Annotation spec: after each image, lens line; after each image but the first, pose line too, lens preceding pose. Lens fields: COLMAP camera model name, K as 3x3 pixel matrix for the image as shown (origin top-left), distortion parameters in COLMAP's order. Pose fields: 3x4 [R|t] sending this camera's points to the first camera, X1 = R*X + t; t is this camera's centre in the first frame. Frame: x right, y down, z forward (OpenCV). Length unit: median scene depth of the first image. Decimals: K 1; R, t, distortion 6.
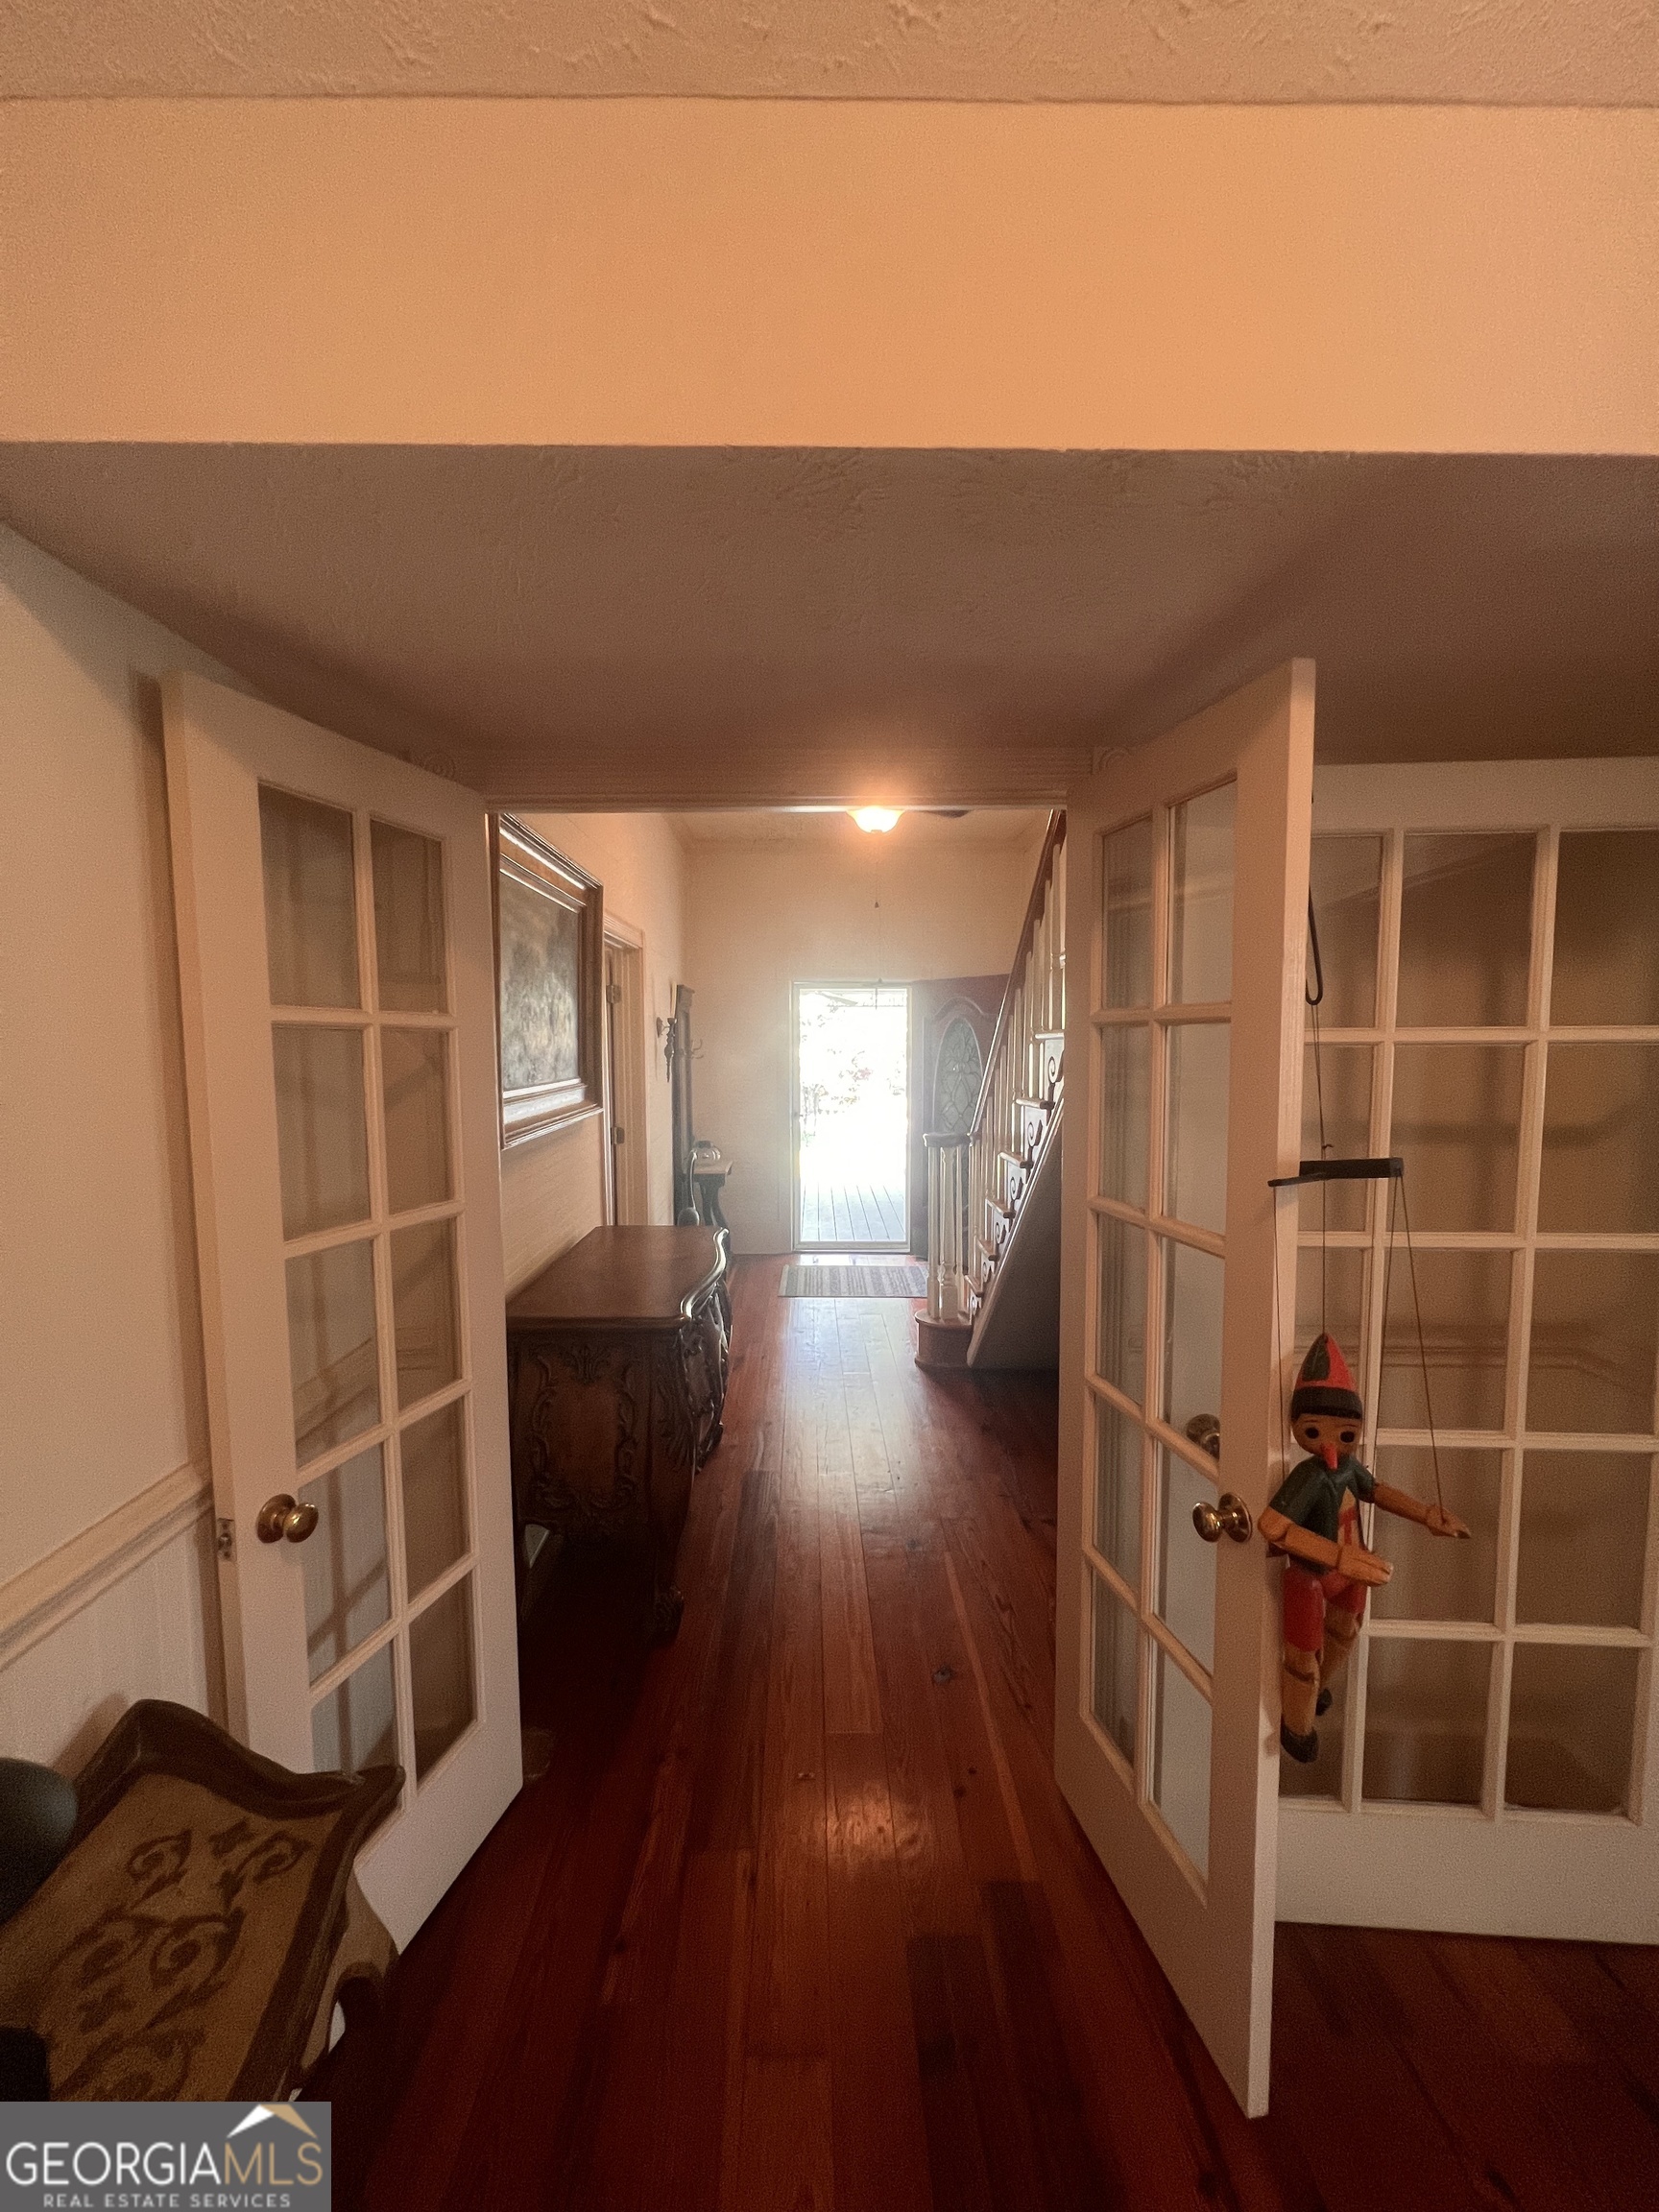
lens RADIAL K [[882.7, 0, 827.9], [0, 882.7, 1108.3], [0, 0, 1]] dist [0.000639, 0.001211]
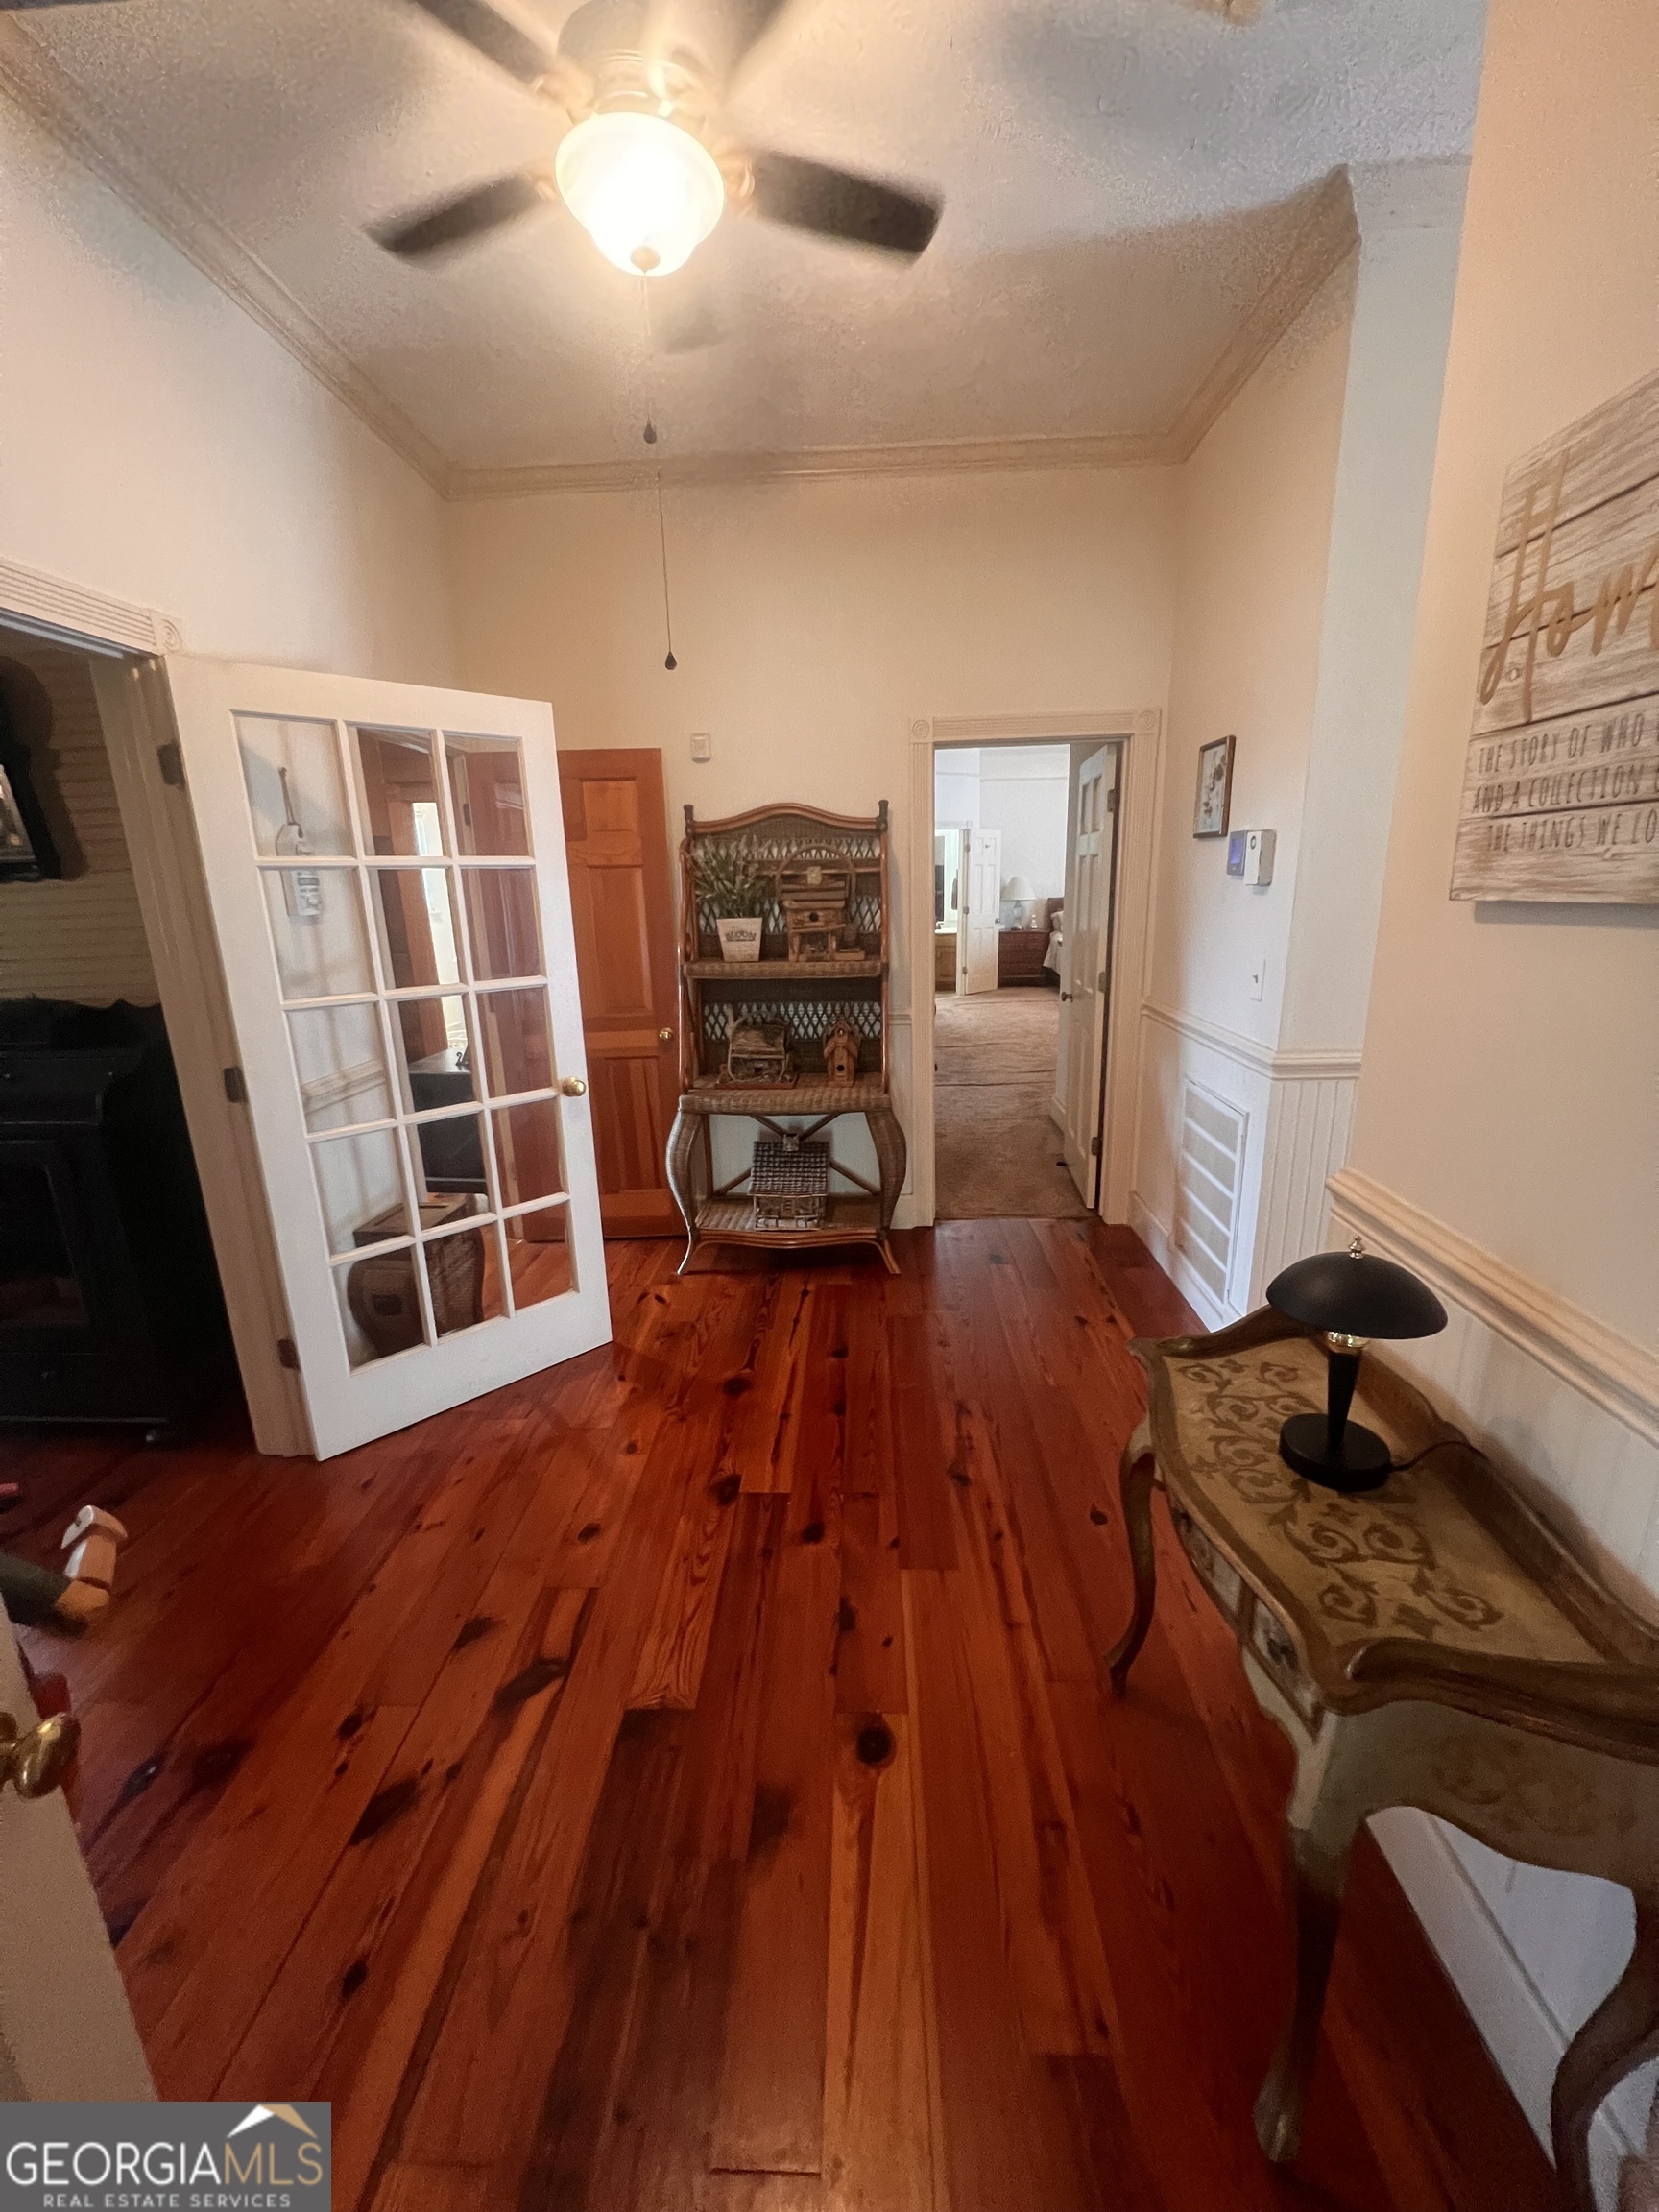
lens RADIAL K [[882.7, 0, 830.2], [0, 882.7, 1105.7], [0, 0, 1]] dist [0.000639, 0.001211]
pose [[-0.996025, 0.034021, 0.082326, -0.120723], [0.058518, 0.946698, 0.316762, -0.092465], [-0.067161, 0.320320, -0.944925, 1.905622]]
